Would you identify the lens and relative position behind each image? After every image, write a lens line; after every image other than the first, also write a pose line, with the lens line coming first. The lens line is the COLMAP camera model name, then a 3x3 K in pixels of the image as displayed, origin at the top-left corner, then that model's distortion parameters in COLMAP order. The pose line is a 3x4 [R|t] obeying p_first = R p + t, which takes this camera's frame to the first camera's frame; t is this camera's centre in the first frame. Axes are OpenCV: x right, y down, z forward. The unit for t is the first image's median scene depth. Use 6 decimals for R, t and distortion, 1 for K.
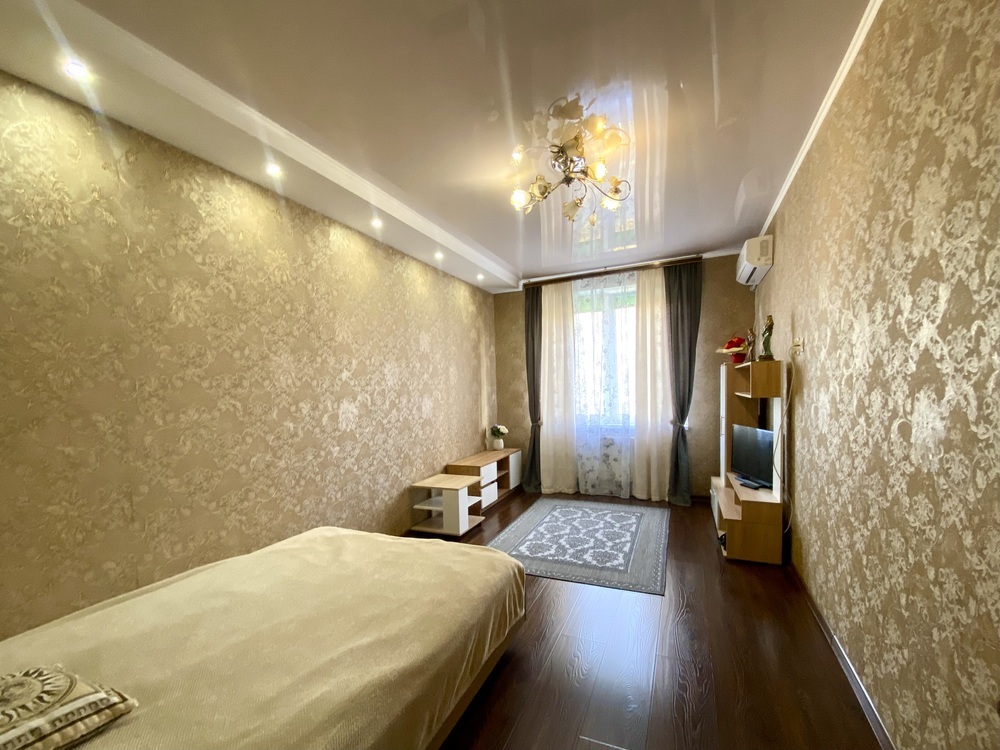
lens RADIAL K [[443.4, 0, 499.0], [0, 443.4, 380.3], [0, 0, 1]] dist [-0.000545, -0.000003]
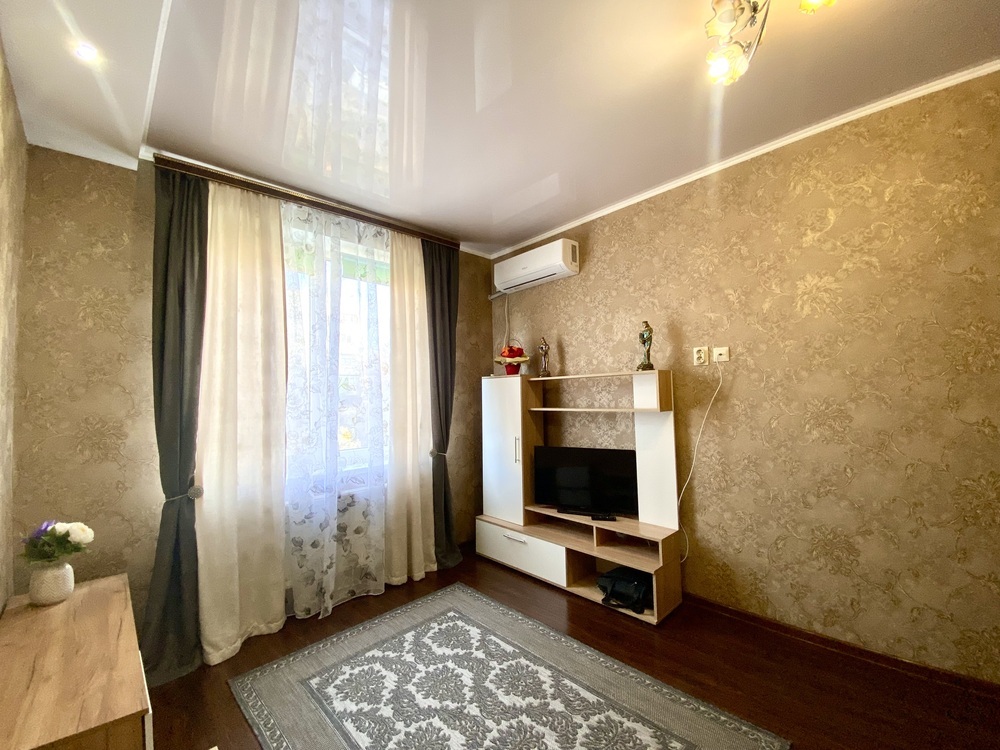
lens RADIAL K [[402.6, 0, 498.7], [0, 402.6, 369.4], [0, 0, 1]] dist [-0.002895, -0.001204]
pose [[0.379307, 0.081045, 0.921715, -0.172638], [0.003918, 0.996007, -0.089190, 0.018236], [-0.925262, 0.037442, 0.377475, 0.645064]]
